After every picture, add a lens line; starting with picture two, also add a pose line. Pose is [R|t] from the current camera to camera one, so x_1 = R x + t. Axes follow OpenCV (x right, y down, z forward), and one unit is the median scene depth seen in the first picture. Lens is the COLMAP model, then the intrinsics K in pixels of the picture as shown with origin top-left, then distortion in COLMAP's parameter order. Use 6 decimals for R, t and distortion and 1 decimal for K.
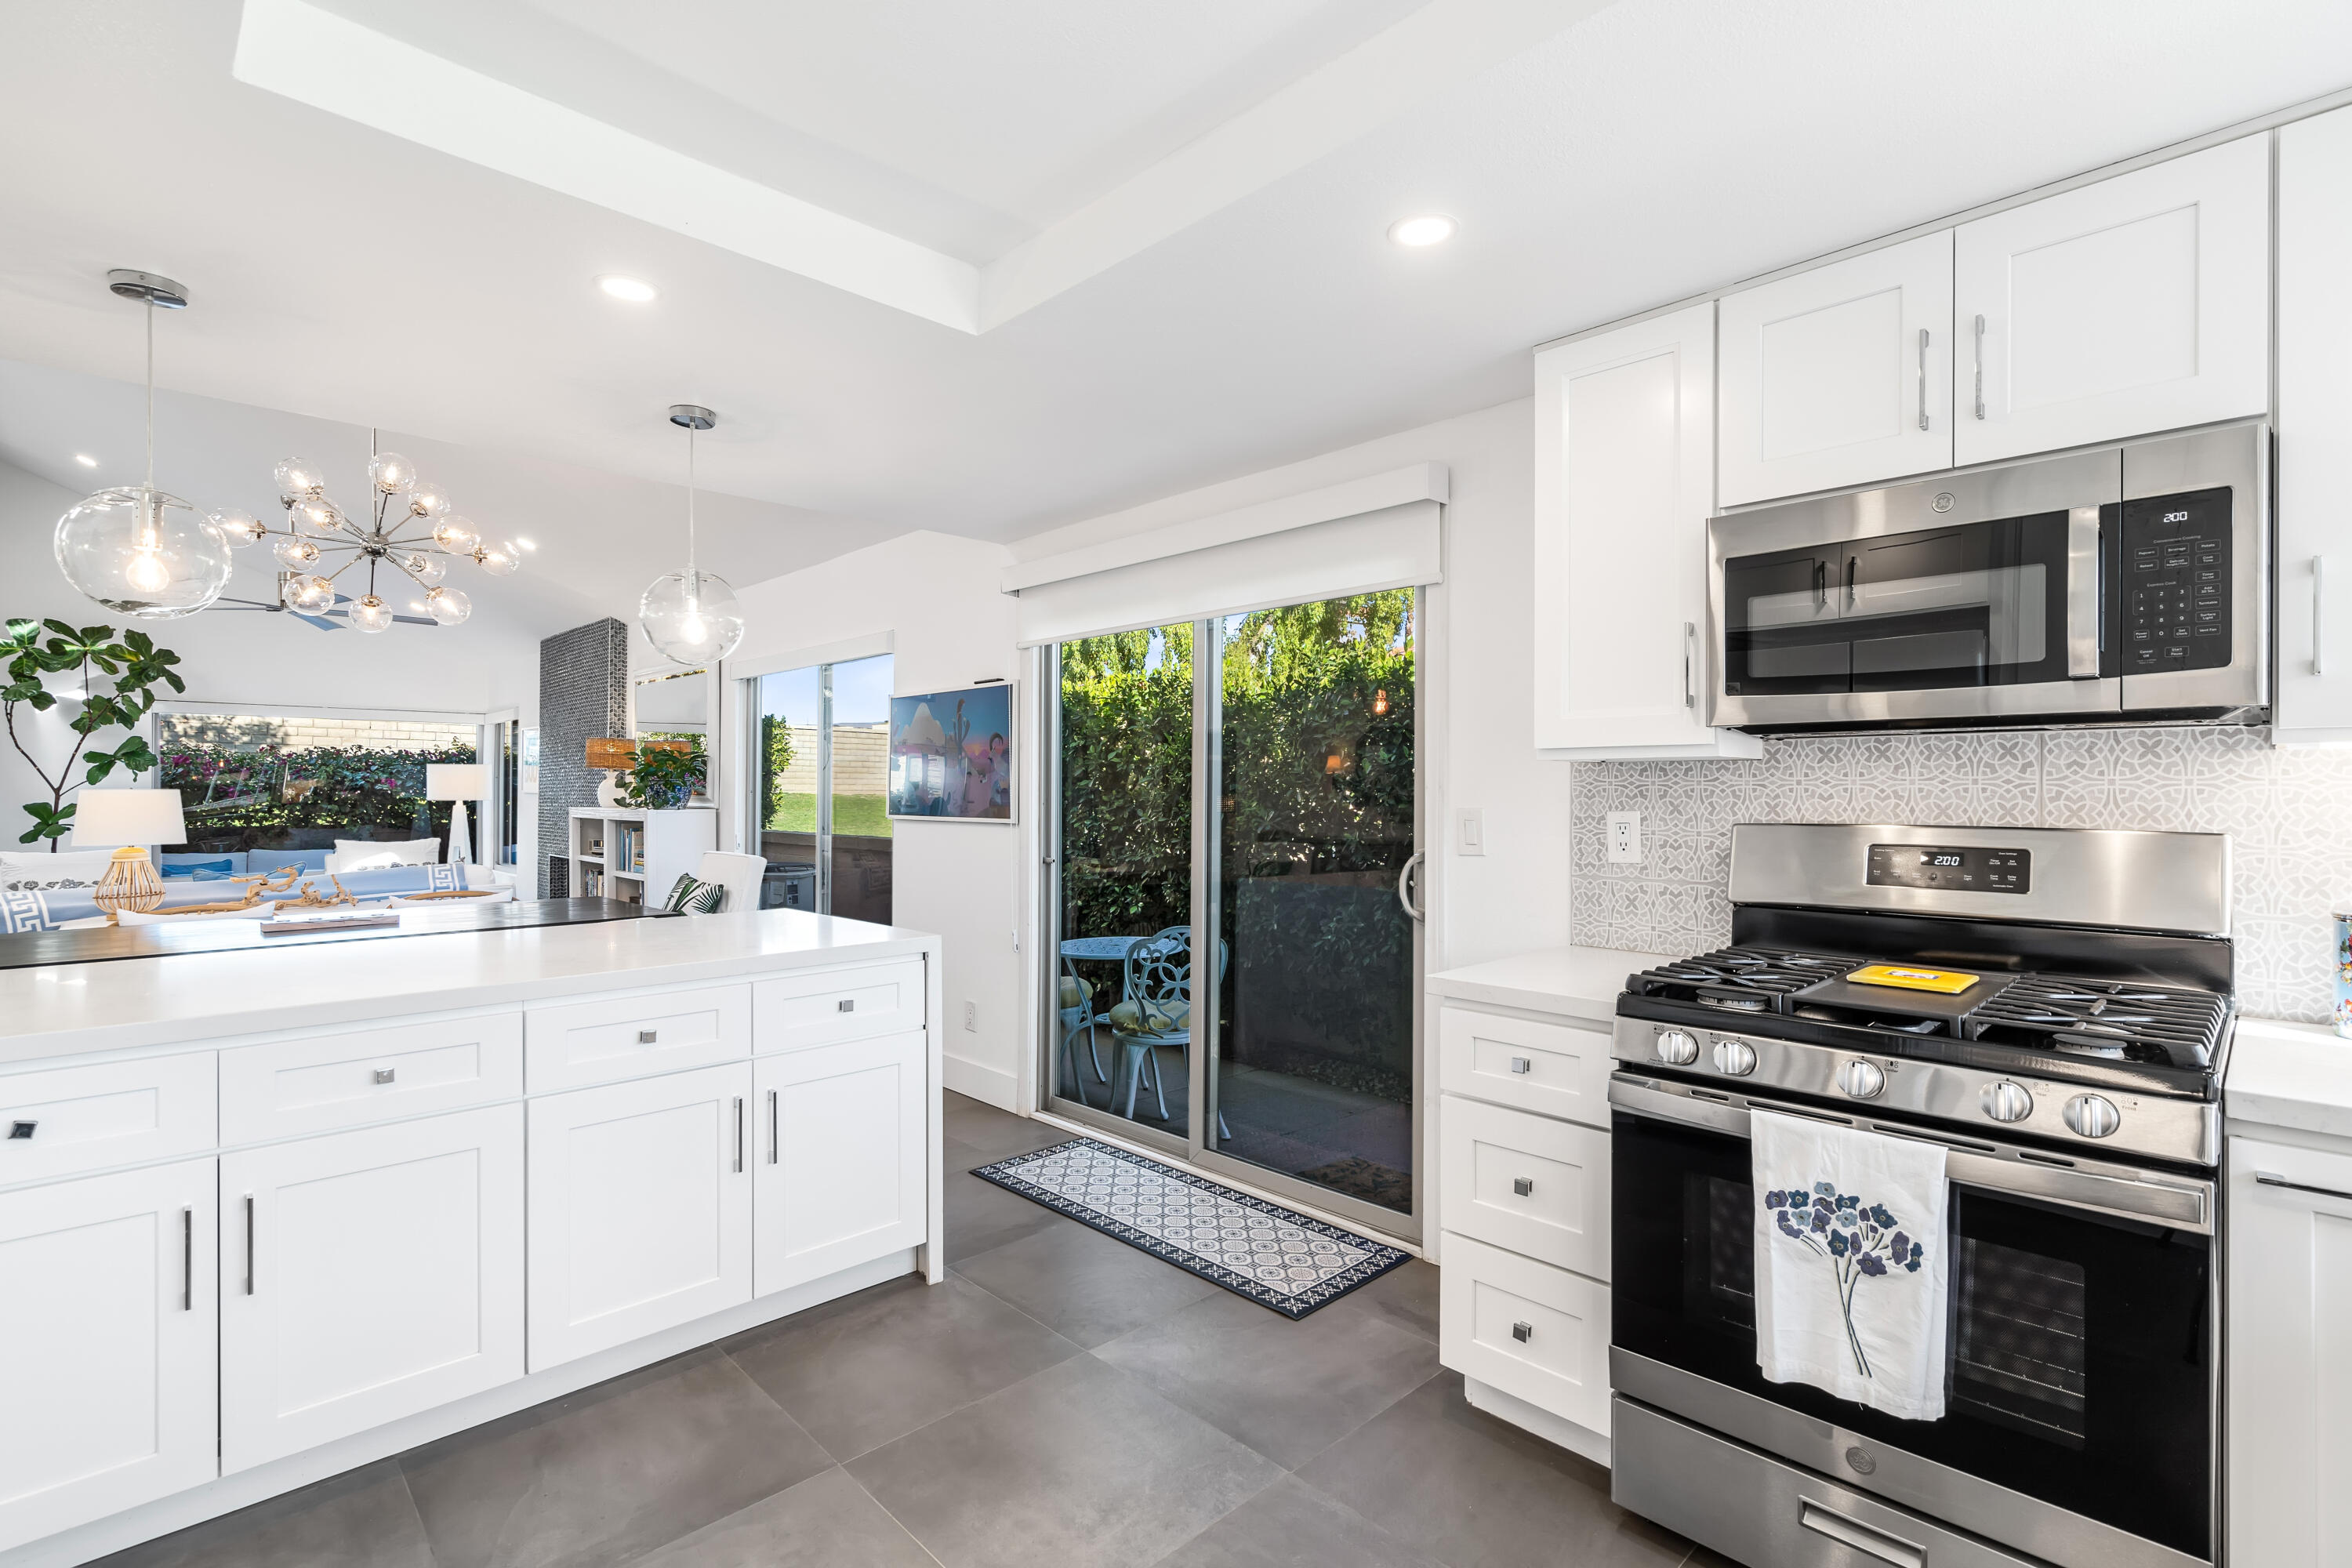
lens RADIAL K [[1078.5, 0, 1184.6], [0, 1078.5, 802.0], [0, 0, 1]] dist [-0.012423, -0.000494]
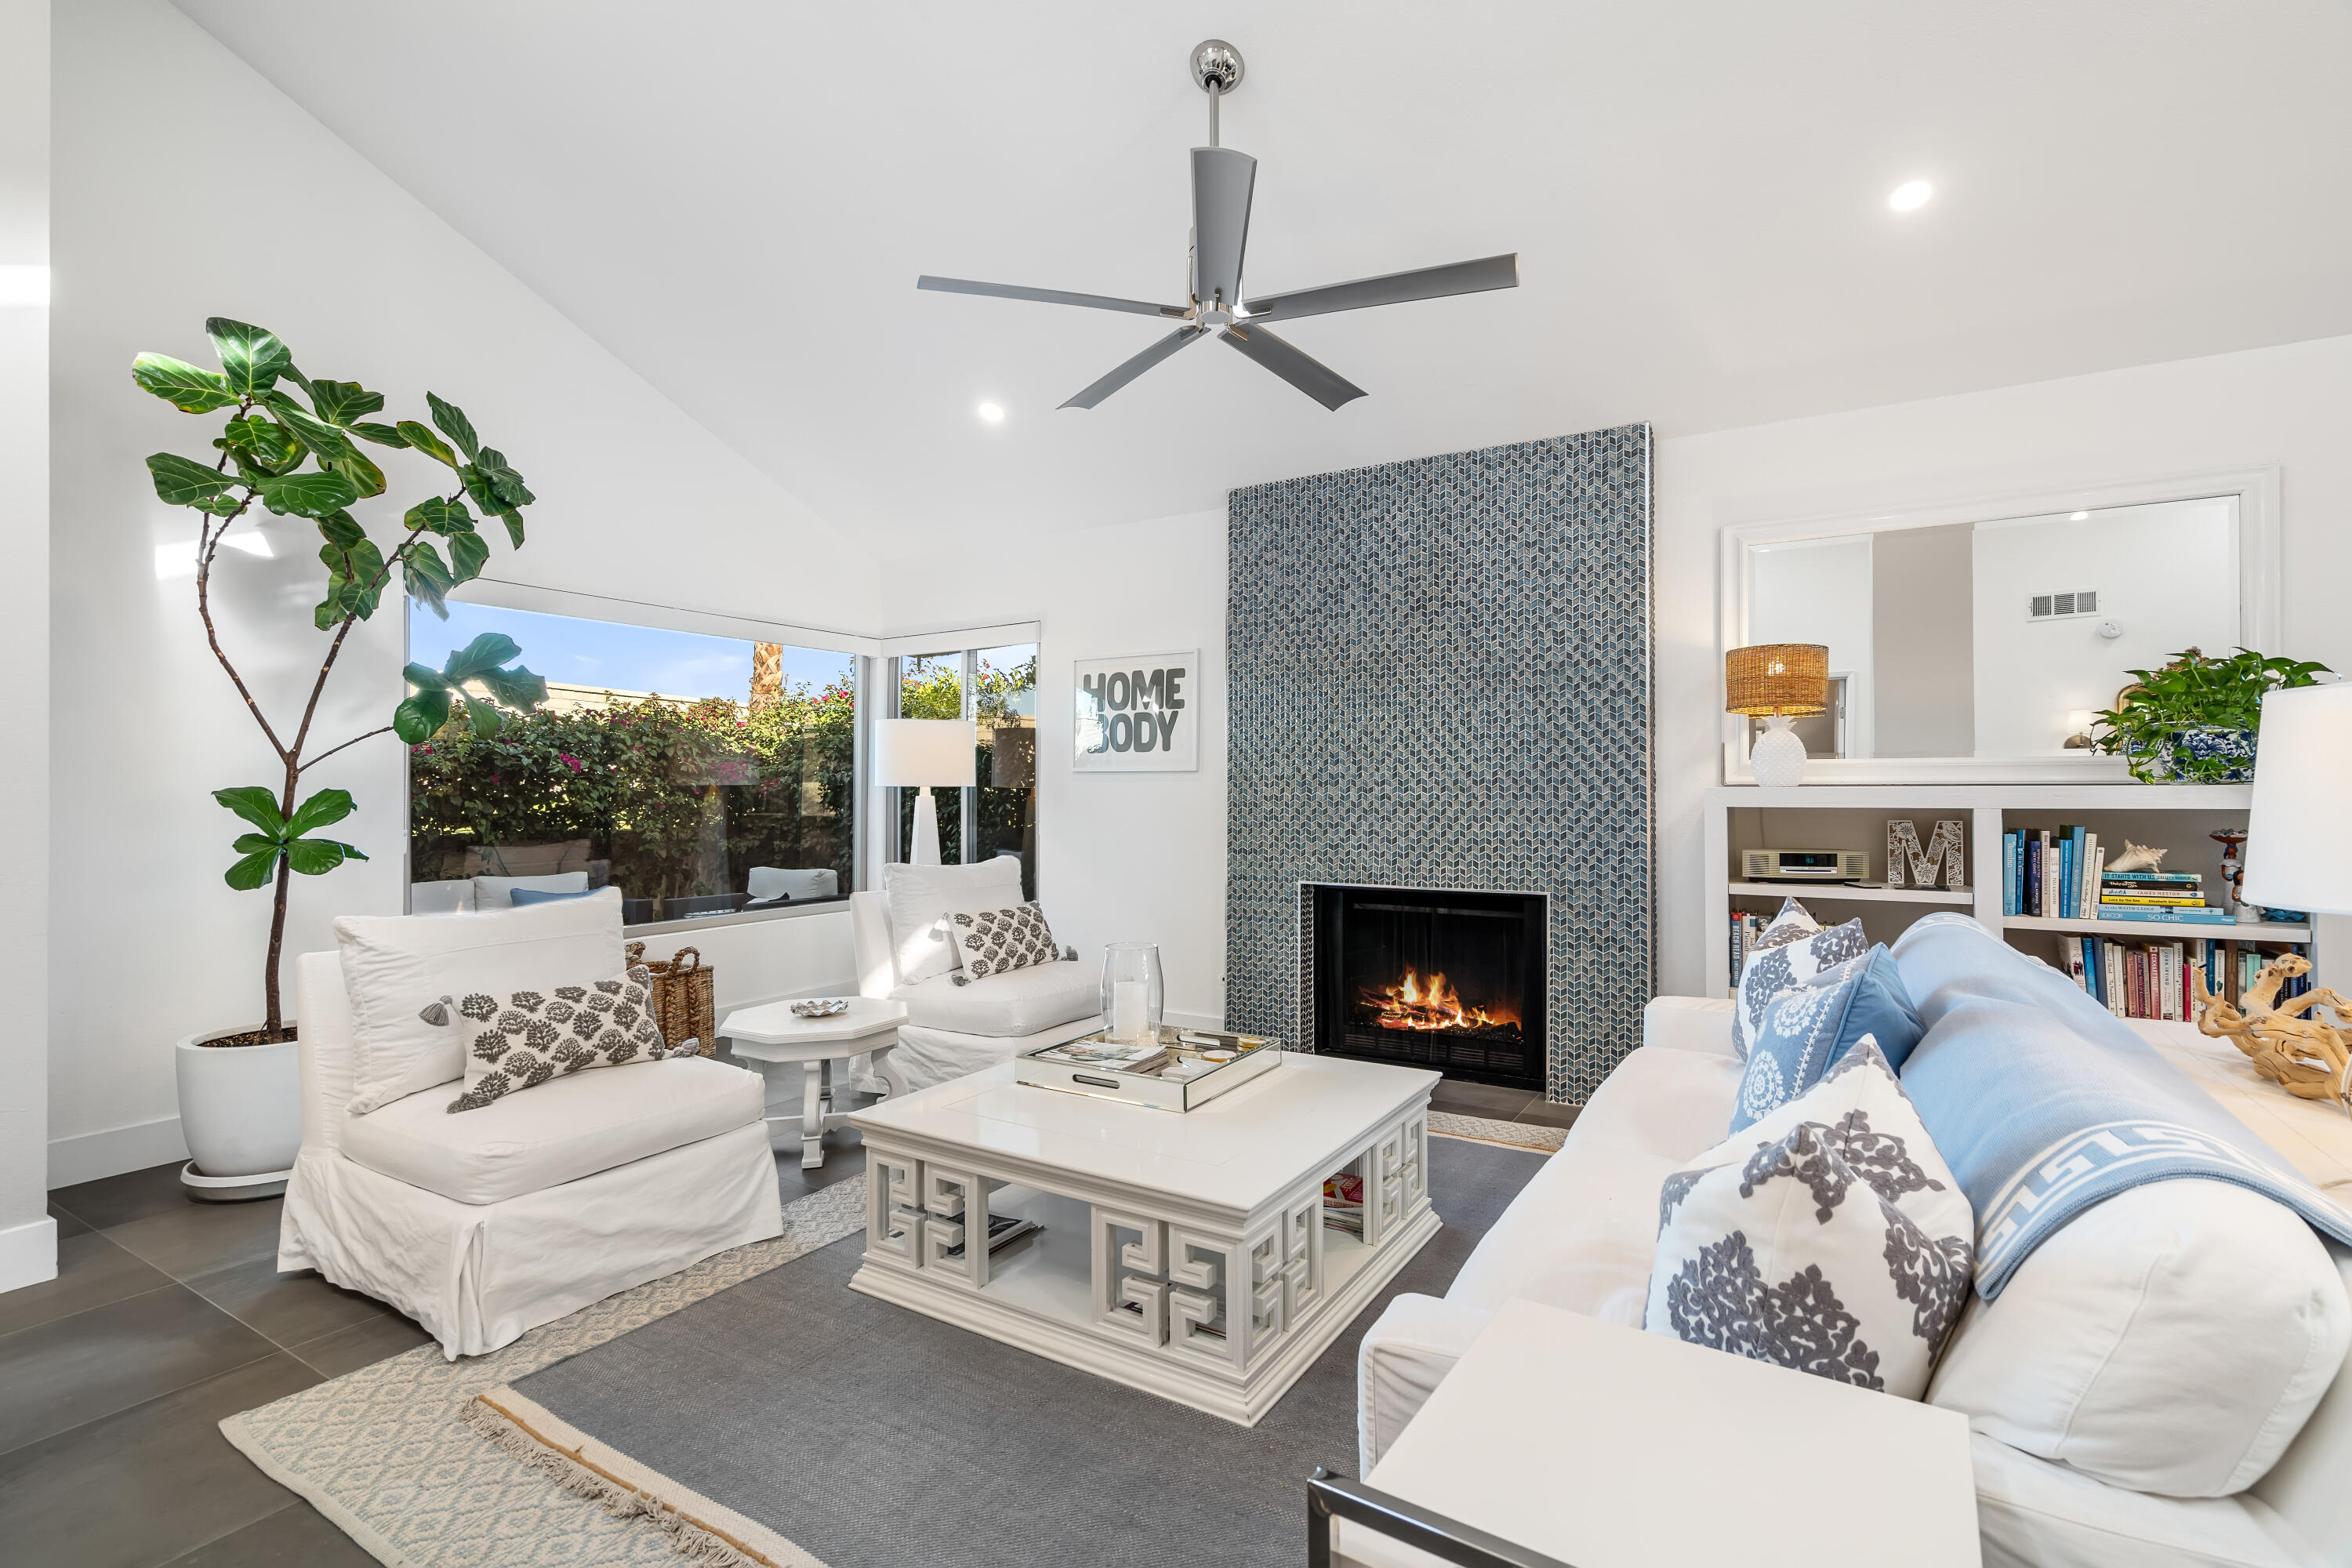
lens RADIAL K [[1078.5, 0, 1189.9], [0, 1078.5, 787.3], [0, 0, 1]] dist [-0.012423, -0.000494]
pose [[0.971749, -0.005360, 0.235956, -0.825446], [0.007703, 0.999930, -0.009007, 0.006875], [-0.235891, 0.010570, 0.971722, 0.518470]]
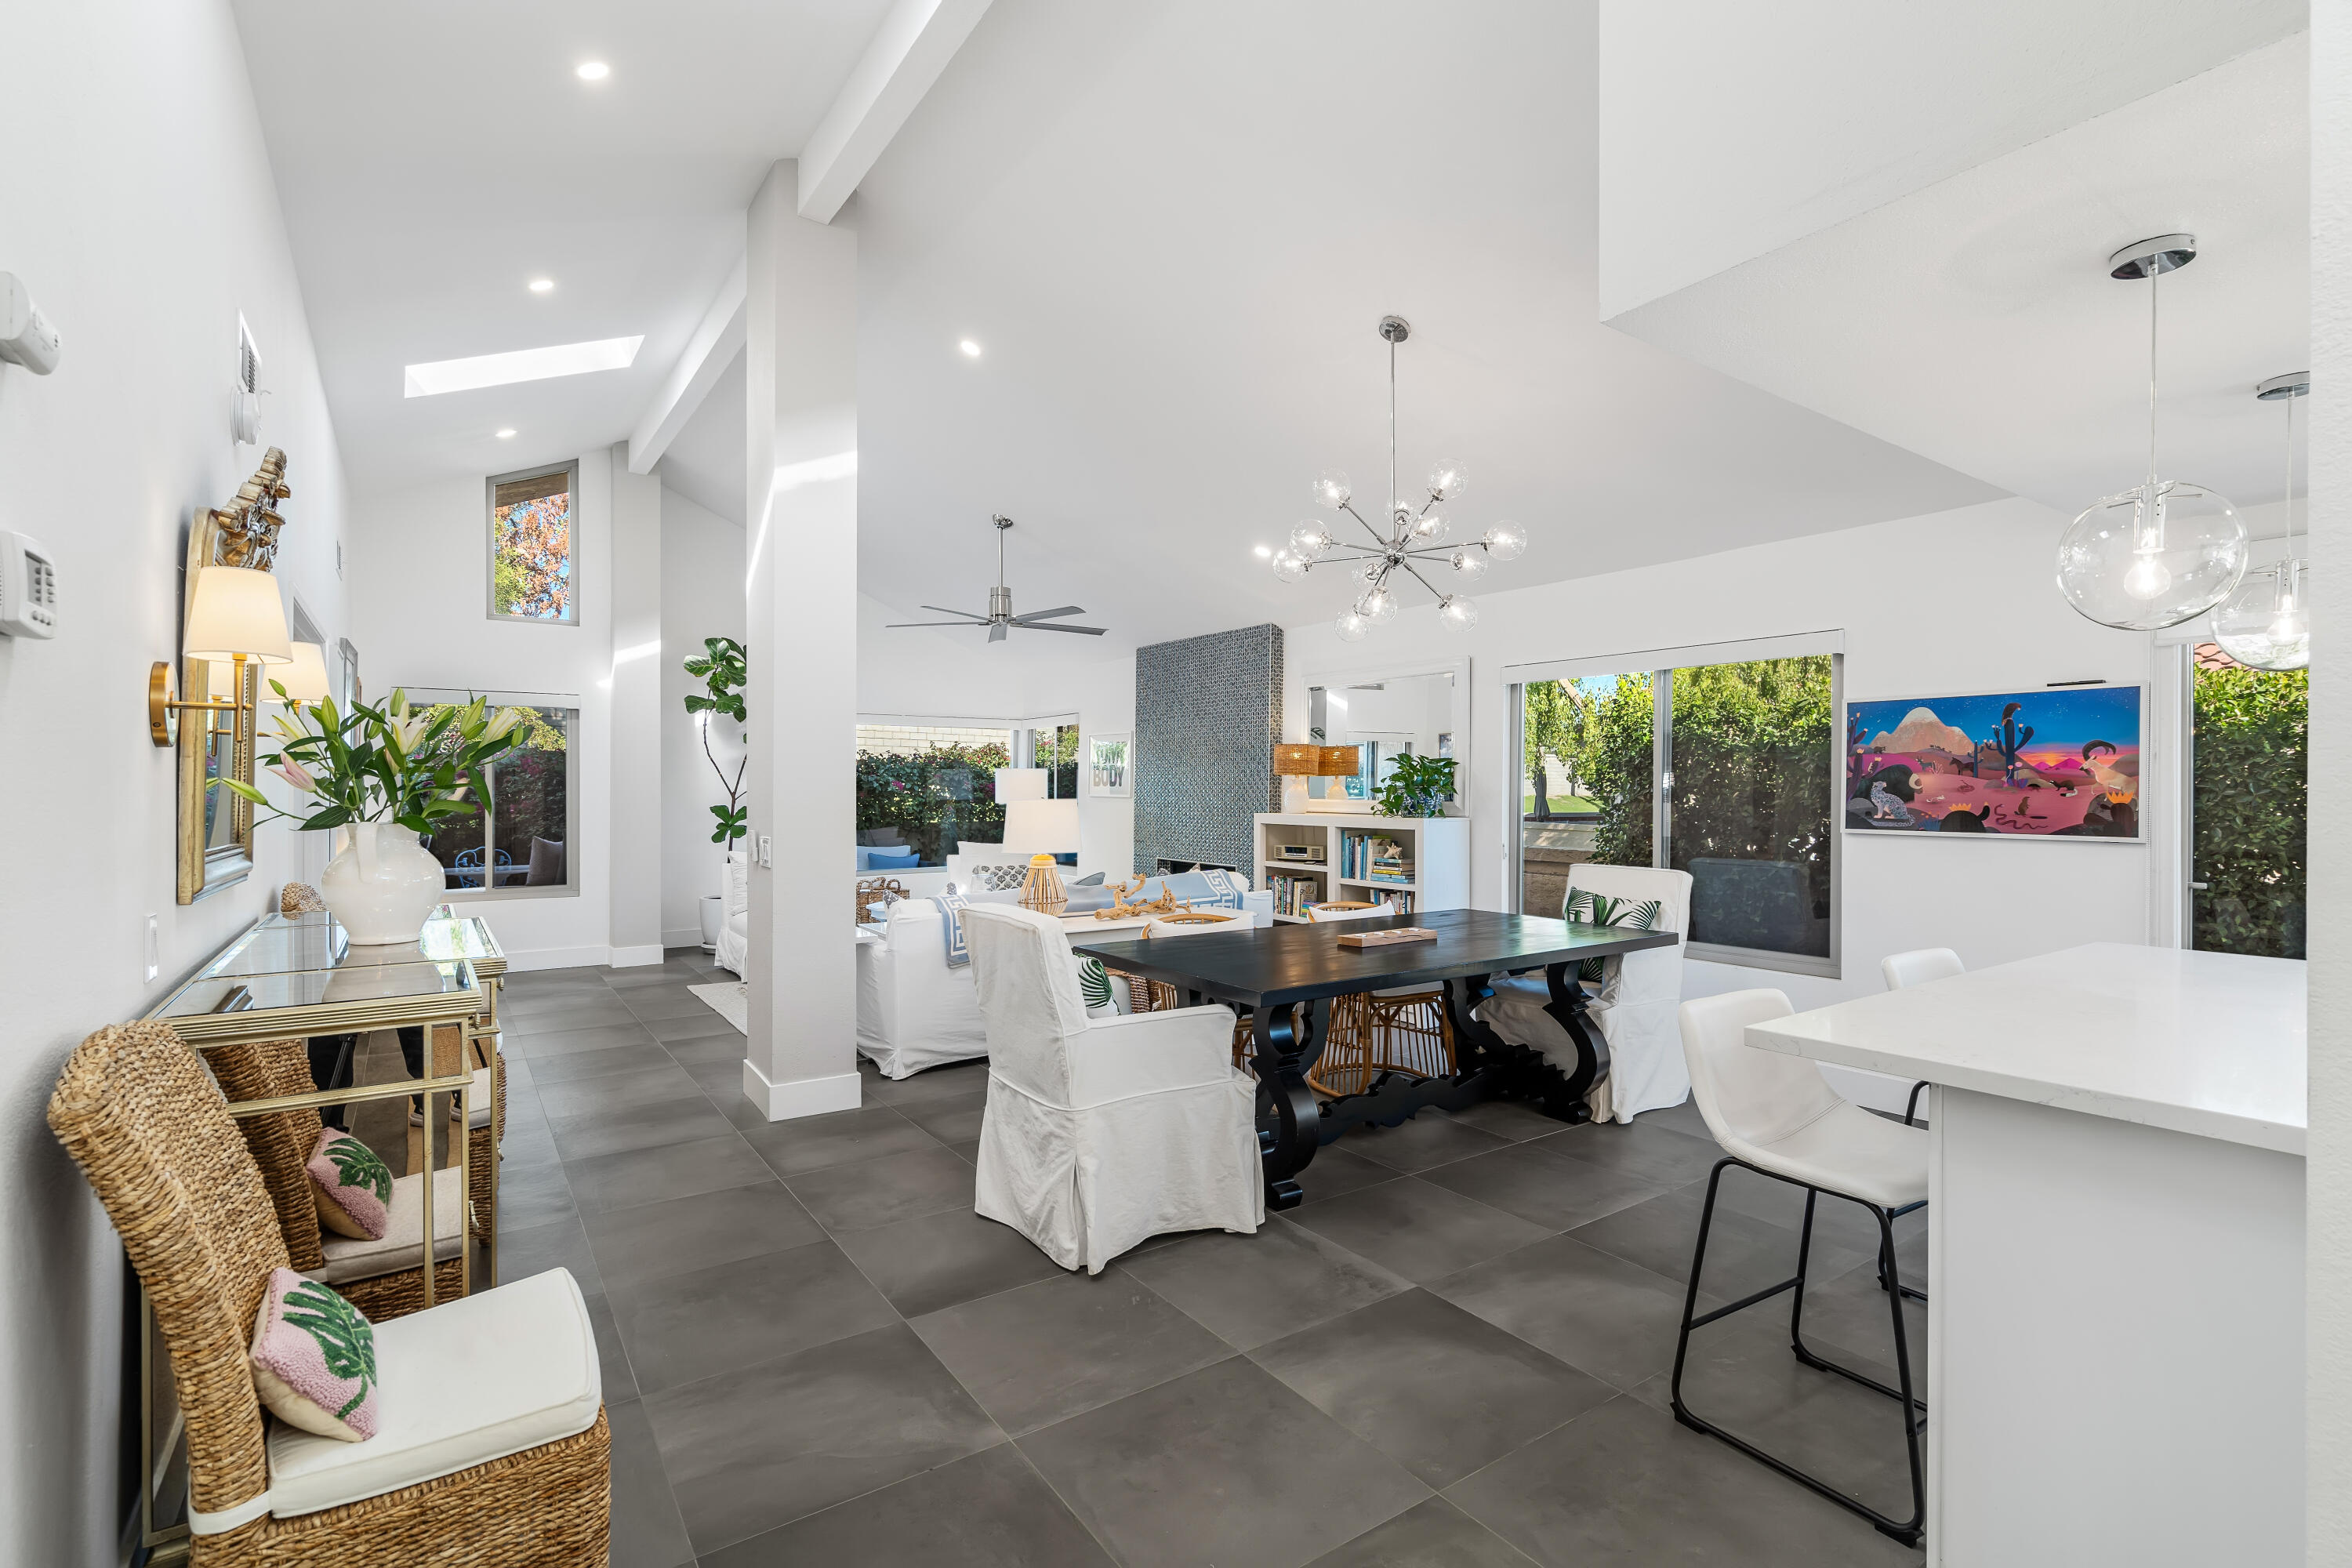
lens RADIAL K [[1078.5, 0, 1167.2], [0, 1078.5, 786.7], [0, 0, 1]] dist [-0.012423, -0.000494]
pose [[0.983453, -0.000454, -0.181163, -0.423526], [-0.001241, 0.999957, -0.009241, -0.009370], [0.181159, 0.009313, 0.983410, -0.009124]]
